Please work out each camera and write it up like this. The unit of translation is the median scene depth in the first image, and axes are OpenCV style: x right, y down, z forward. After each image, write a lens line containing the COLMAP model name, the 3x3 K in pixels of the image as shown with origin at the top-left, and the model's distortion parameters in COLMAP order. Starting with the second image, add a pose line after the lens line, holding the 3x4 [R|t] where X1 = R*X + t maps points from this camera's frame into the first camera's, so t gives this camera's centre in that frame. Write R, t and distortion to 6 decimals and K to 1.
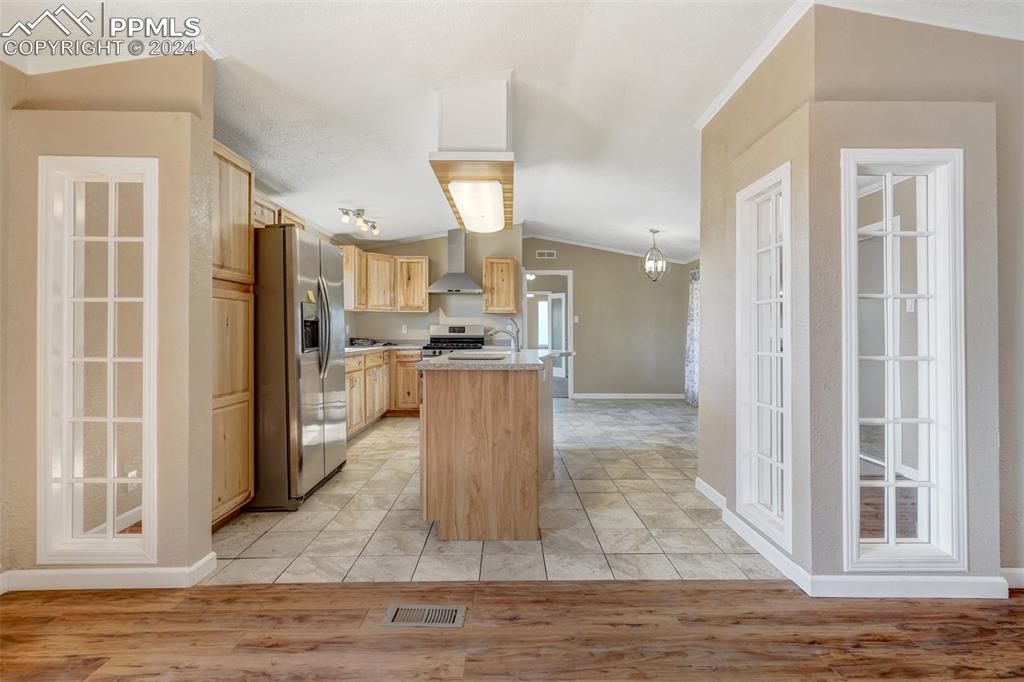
lens RADIAL K [[471.6, 0, 517.6], [0, 471.6, 334.4], [0, 0, 1]] dist [-0.012366, 0.000066]
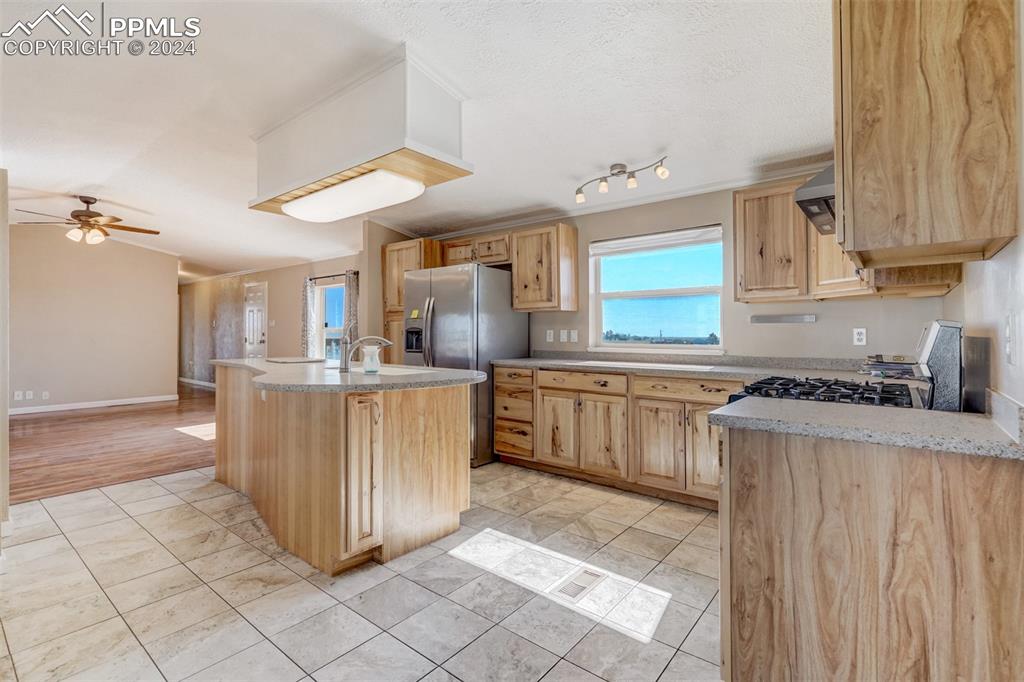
lens RADIAL K [[471.6, 0, 522.8], [0, 471.6, 327.6], [0, 0, 1]] dist [-0.012366, 0.000066]
pose [[-0.626426, -0.012673, -0.779378, 0.238168], [-0.009282, 0.999918, -0.008799, -0.014453], [0.779426, 0.001723, -0.626492, 1.079177]]
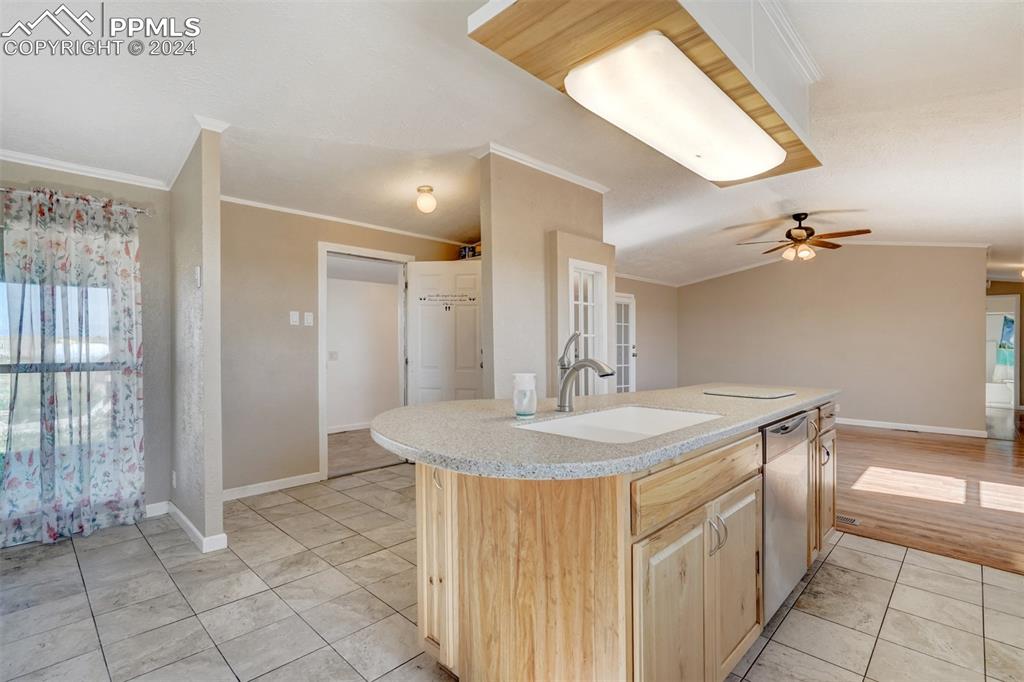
lens RADIAL K [[471.6, 0, 507.4], [0, 471.6, 344.8], [0, 0, 1]] dist [-0.012366, 0.000066]
pose [[-0.688749, 0.004676, 0.724985, -0.183574], [0.005824, 0.999983, -0.000917, -0.015015], [-0.724977, 0.003591, -0.688764, 0.901492]]
